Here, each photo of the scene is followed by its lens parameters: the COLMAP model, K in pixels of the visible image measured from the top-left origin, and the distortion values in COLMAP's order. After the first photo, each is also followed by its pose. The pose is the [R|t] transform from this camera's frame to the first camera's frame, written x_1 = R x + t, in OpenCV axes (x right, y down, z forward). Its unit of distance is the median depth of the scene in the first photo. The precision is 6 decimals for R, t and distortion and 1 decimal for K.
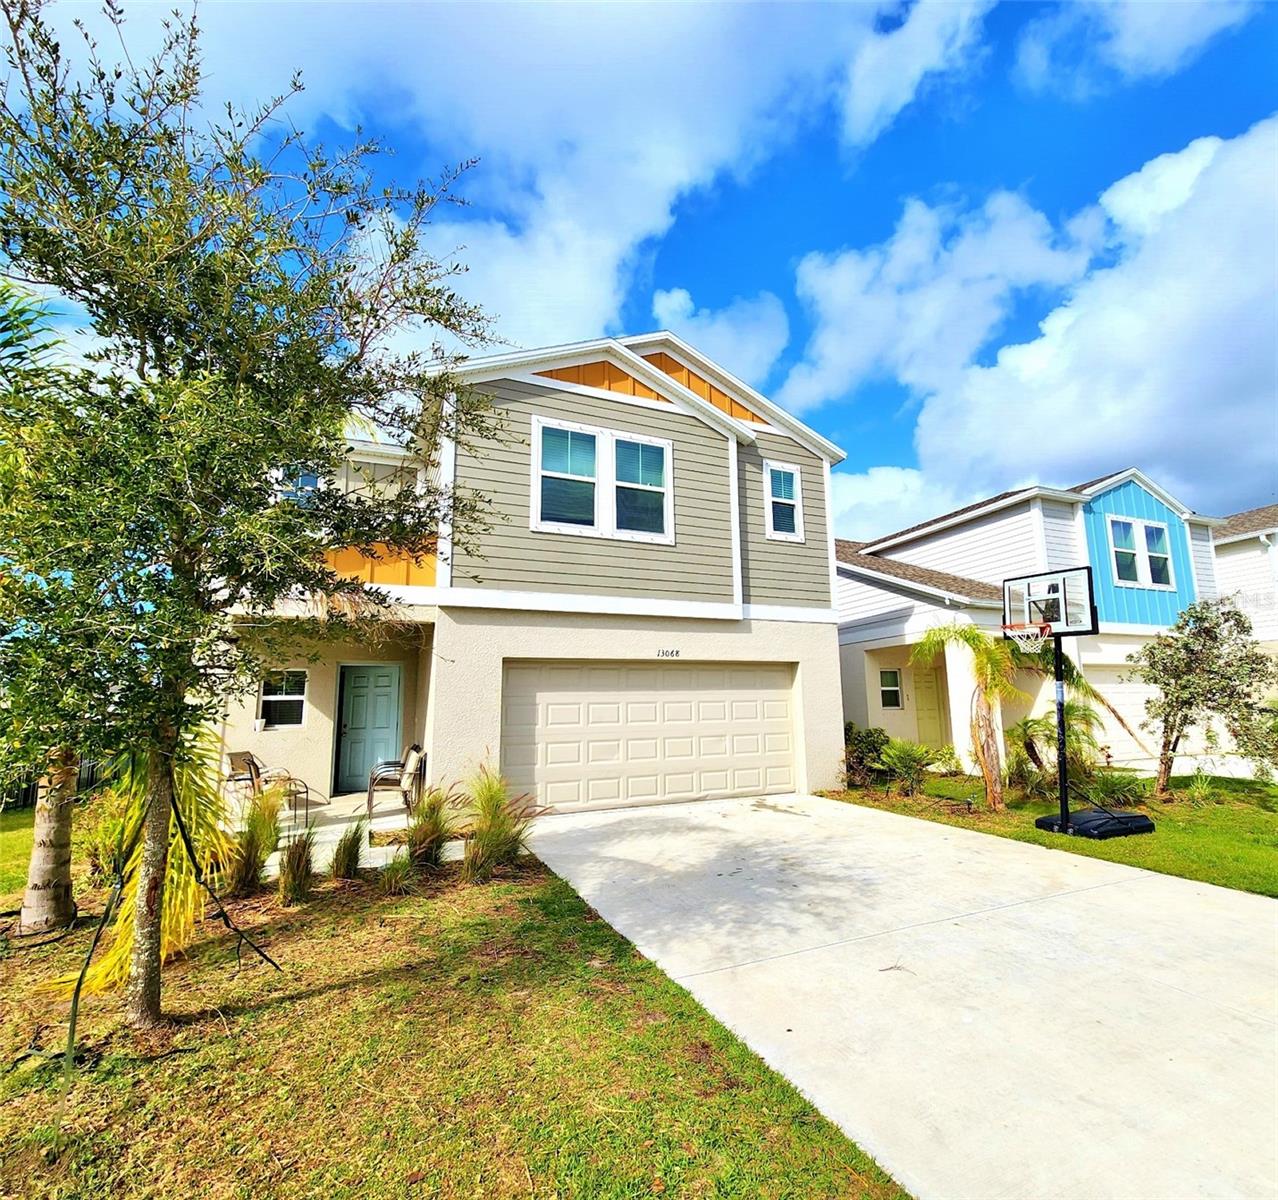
lens RADIAL K [[657.0, 0, 722.5], [0, 657.0, 612.3], [0, 0, 1]] dist [0.019877, -0.012133]
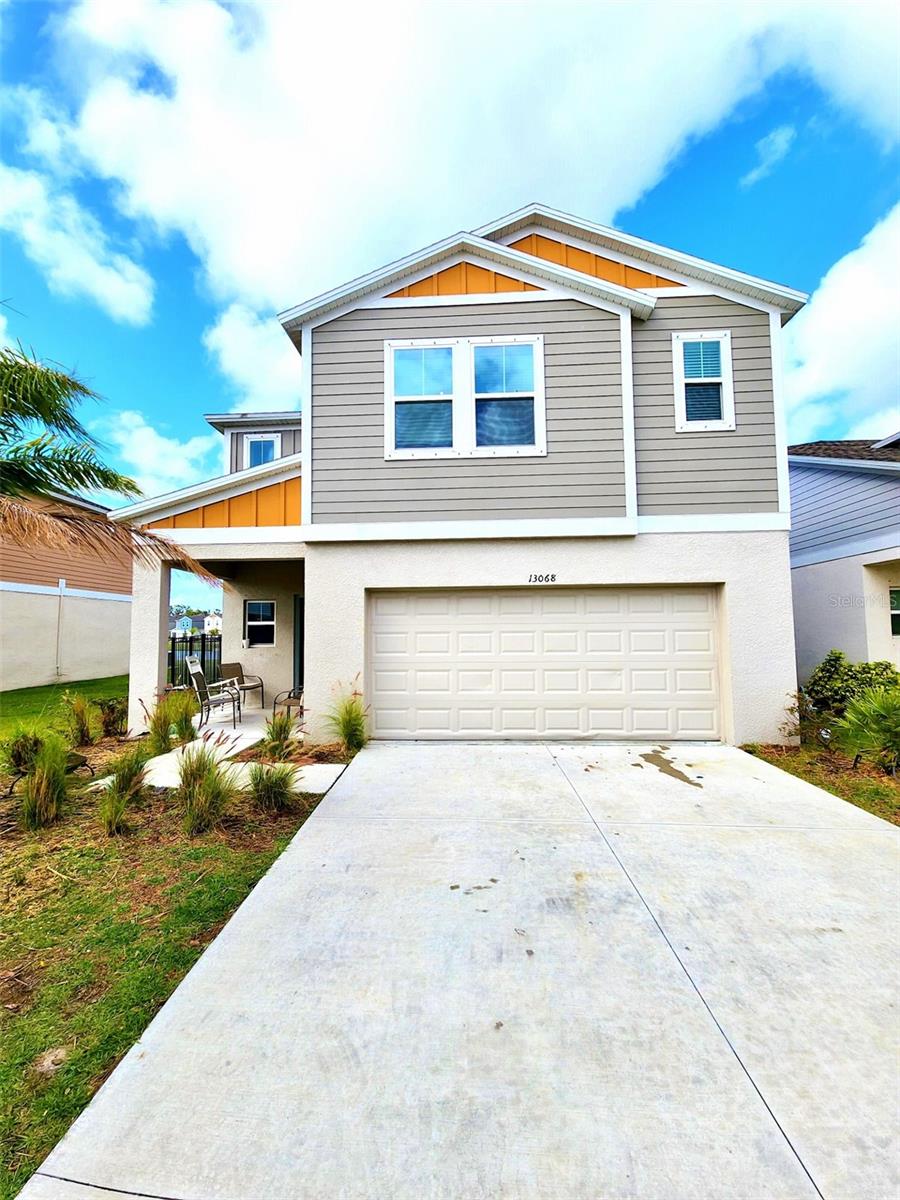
lens RADIAL K [[493.4, 0, 447.0], [0, 493.4, 606.6], [0, 0, 1]] dist [0.011222, -0.005592]
pose [[0.854568, -0.010322, -0.519236, 0.147939], [0.065631, 0.993933, 0.088258, 0.031029], [0.515175, -0.109501, 0.850061, 0.330032]]
